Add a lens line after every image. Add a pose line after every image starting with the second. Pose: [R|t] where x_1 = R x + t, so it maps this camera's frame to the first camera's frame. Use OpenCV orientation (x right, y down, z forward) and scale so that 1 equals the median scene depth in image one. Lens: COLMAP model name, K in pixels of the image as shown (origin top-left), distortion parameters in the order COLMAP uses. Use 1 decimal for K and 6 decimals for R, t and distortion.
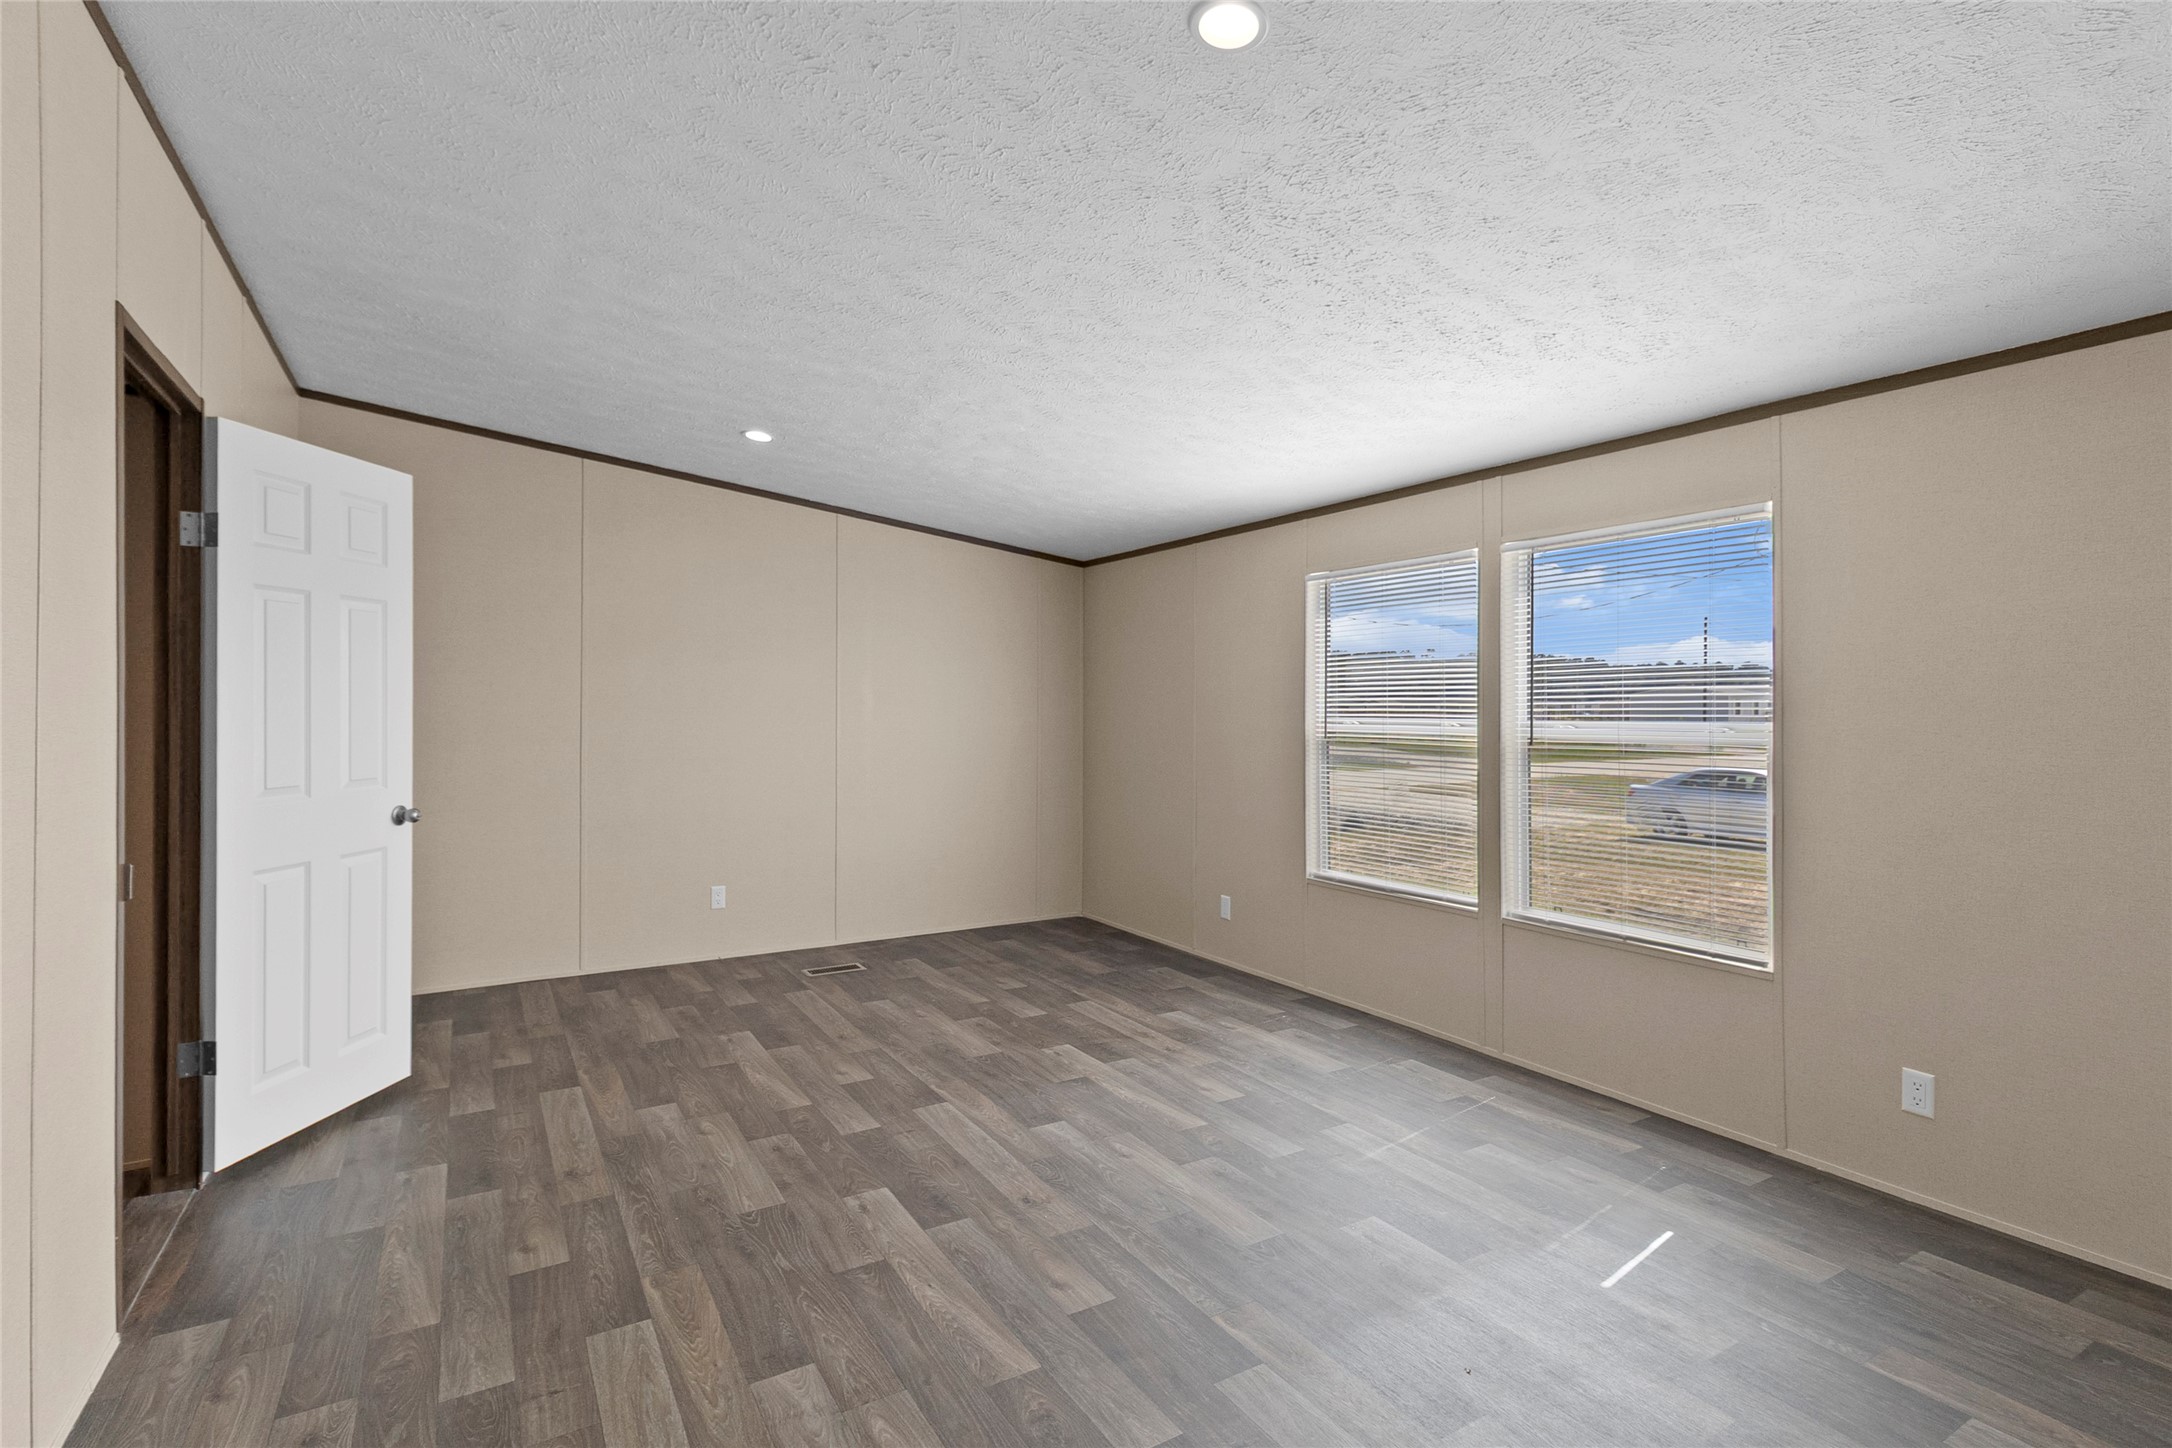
lens RADIAL K [[1013.5, 0, 1082.0], [0, 1013.5, 709.9], [0, 0, 1]] dist [0.000799, 0.000672]
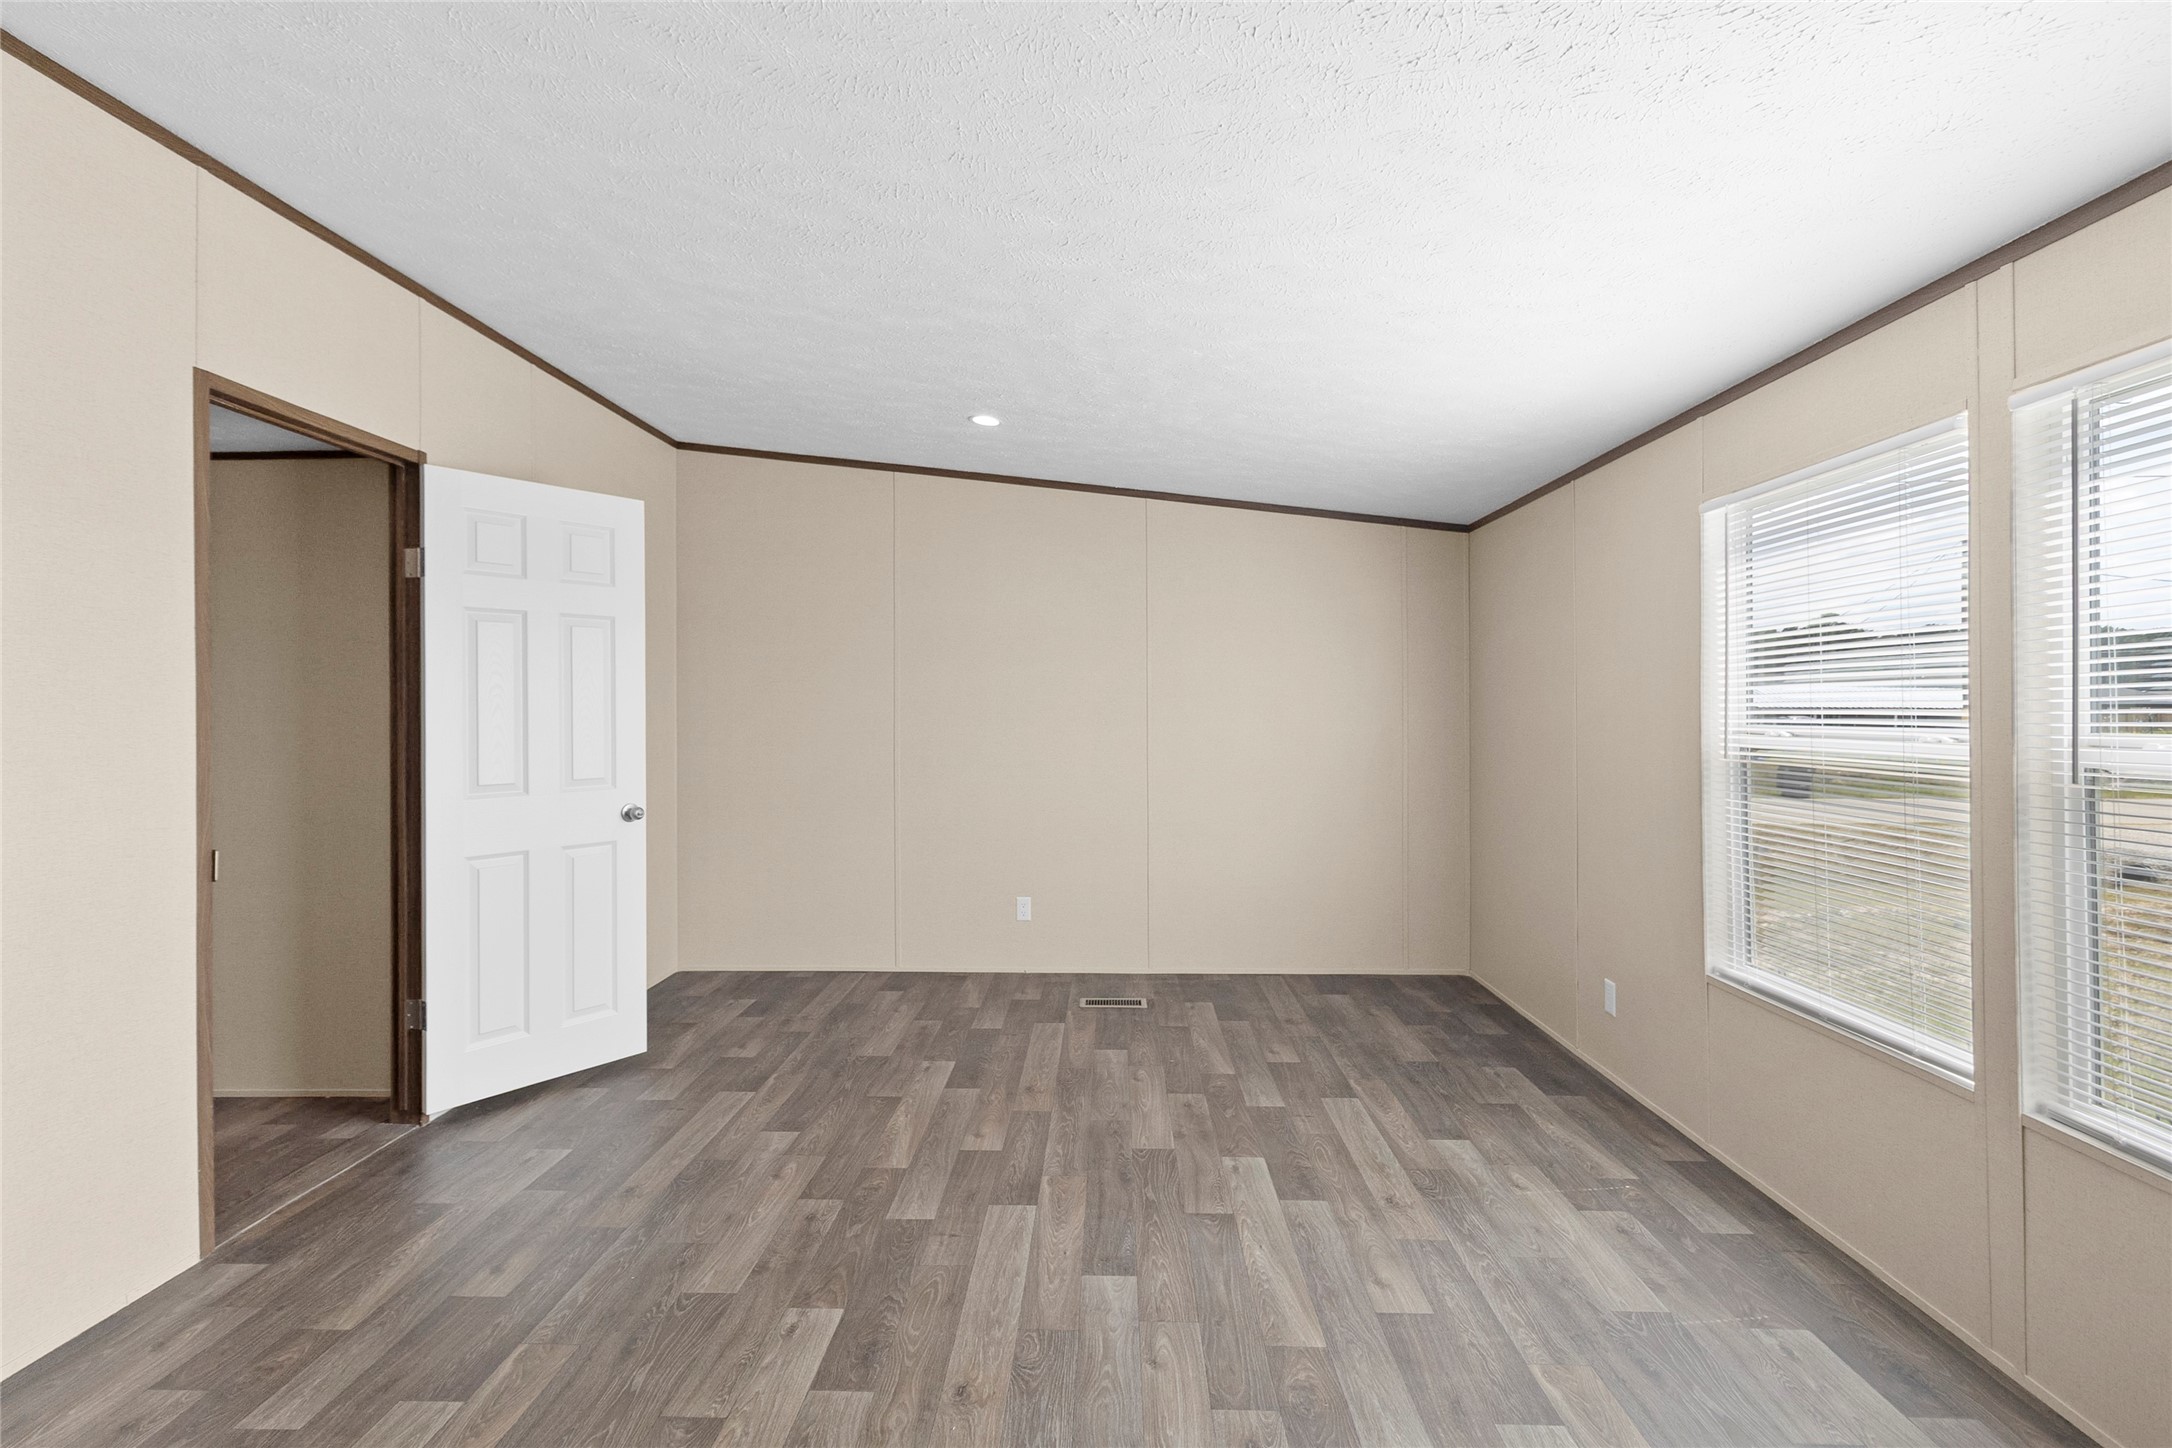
lens RADIAL K [[1013.5, 0, 1082.0], [0, 1013.5, 709.9], [0, 0, 1]] dist [0.000799, 0.000672]
pose [[0.840968, -0.005622, -0.541055, 0.300216], [0.004584, 0.999984, -0.003267, -0.000742], [0.541065, 0.000267, 0.840981, 0.314065]]
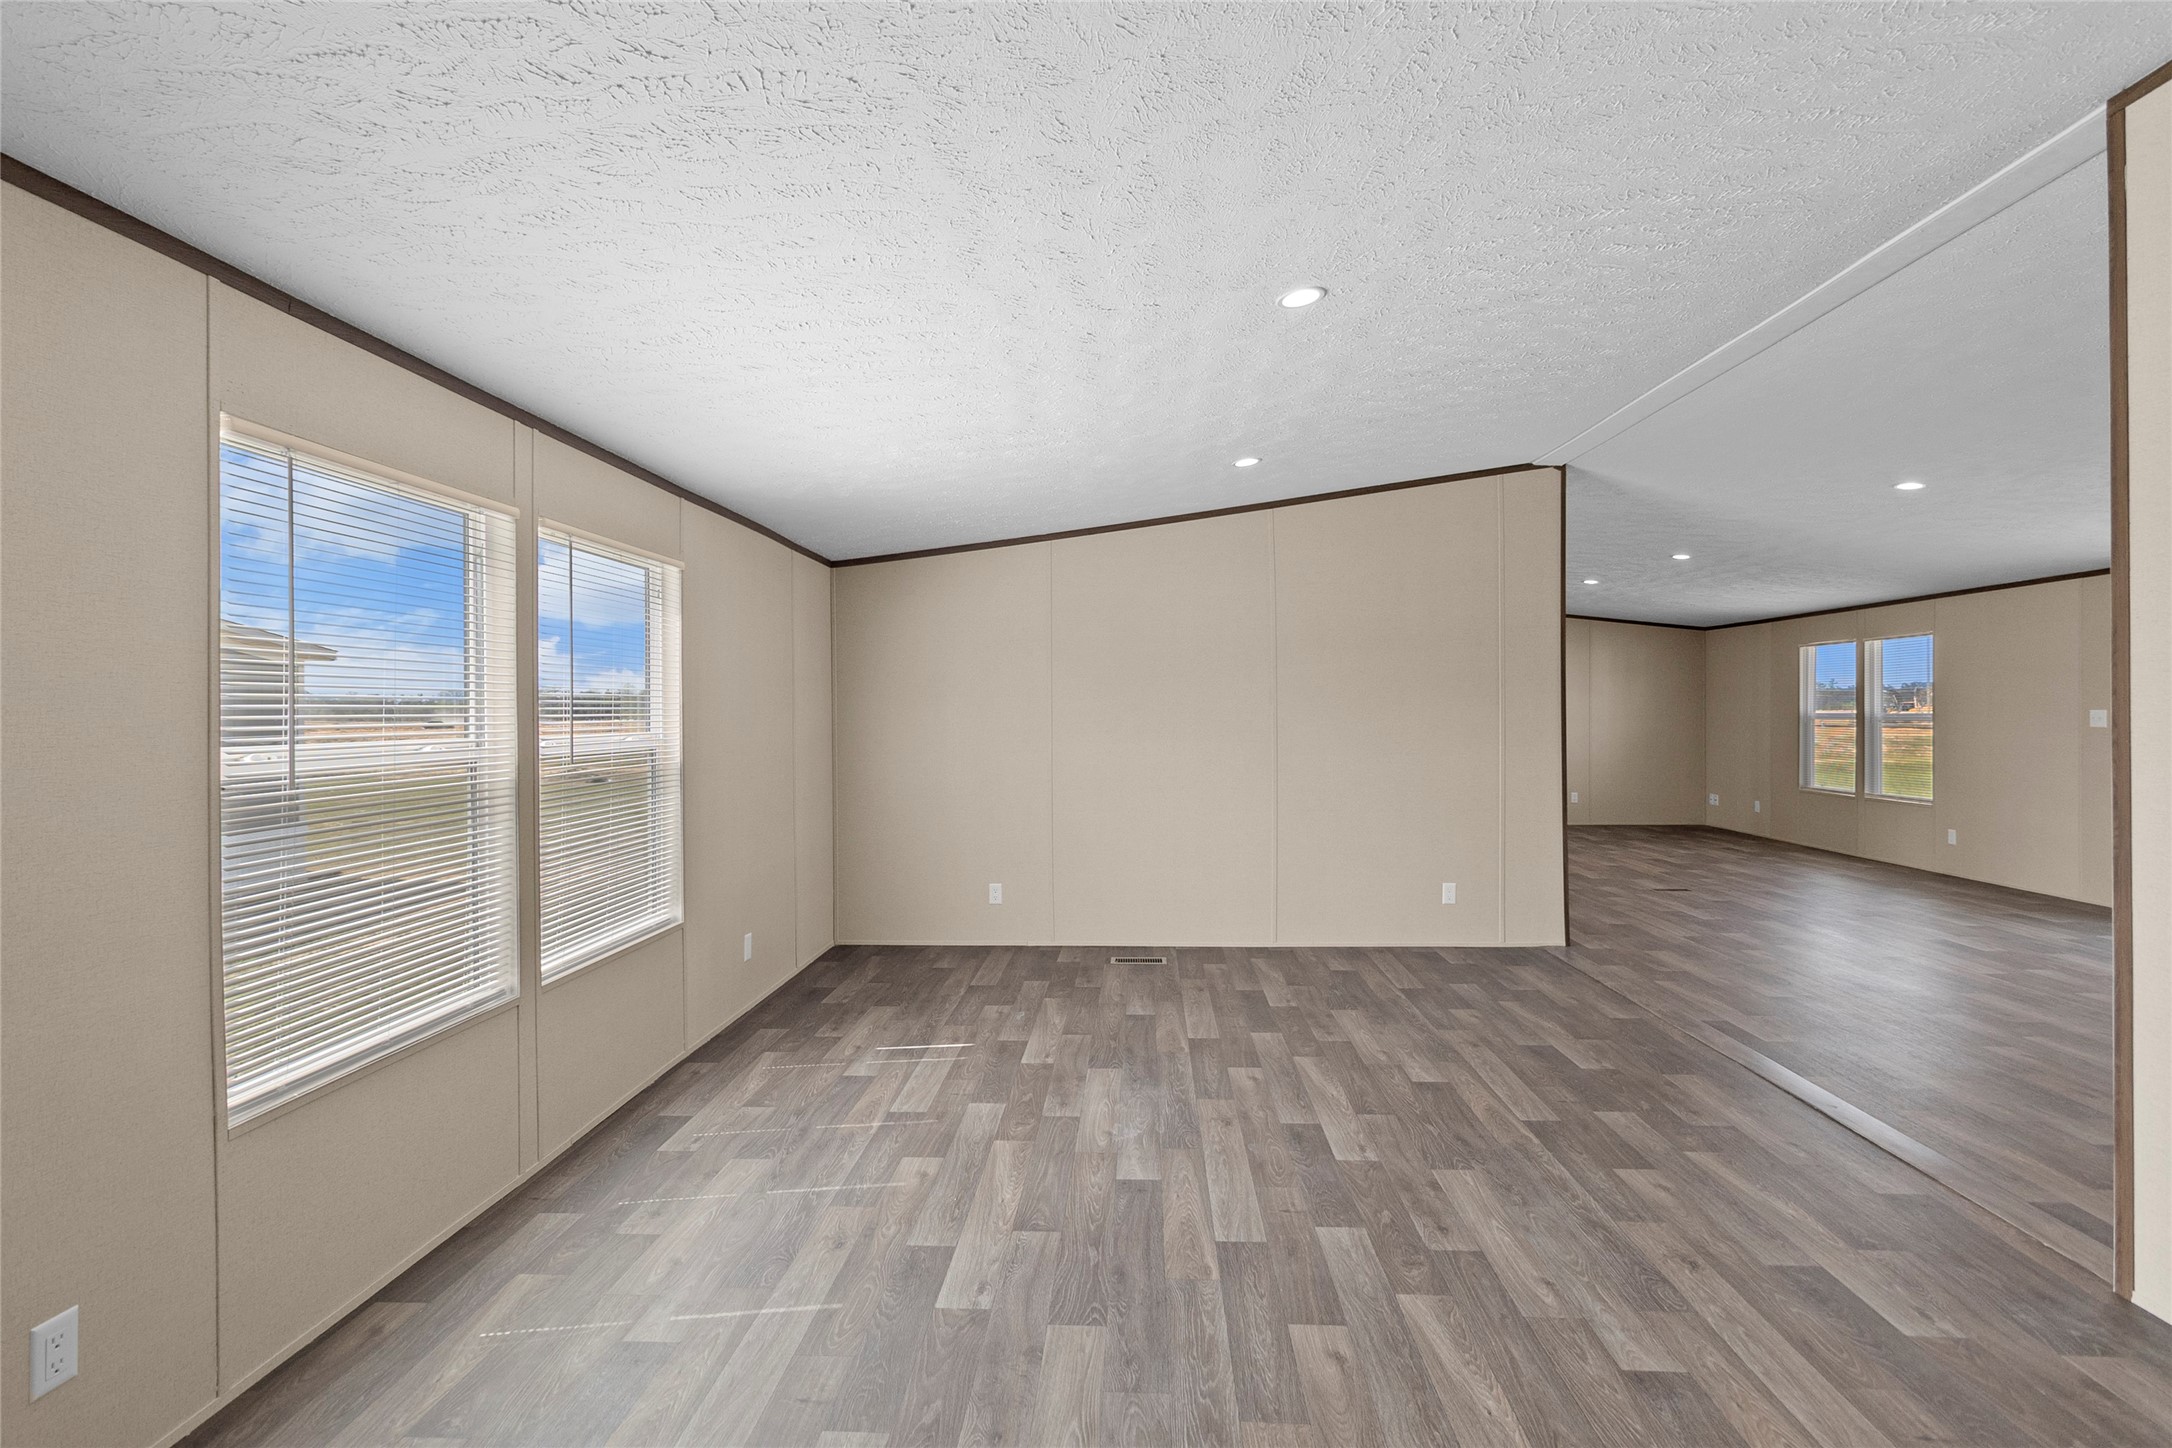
lens RADIAL K [[1013.5, 0, 1082.0], [0, 1013.5, 709.9], [0, 0, 1]] dist [0.000799, 0.000672]
pose [[-0.822438, 0.008353, 0.568793, -0.435993], [0.010666, 0.999943, 0.000737, -0.007056], [-0.568755, 0.006673, -0.822480, 1.512796]]
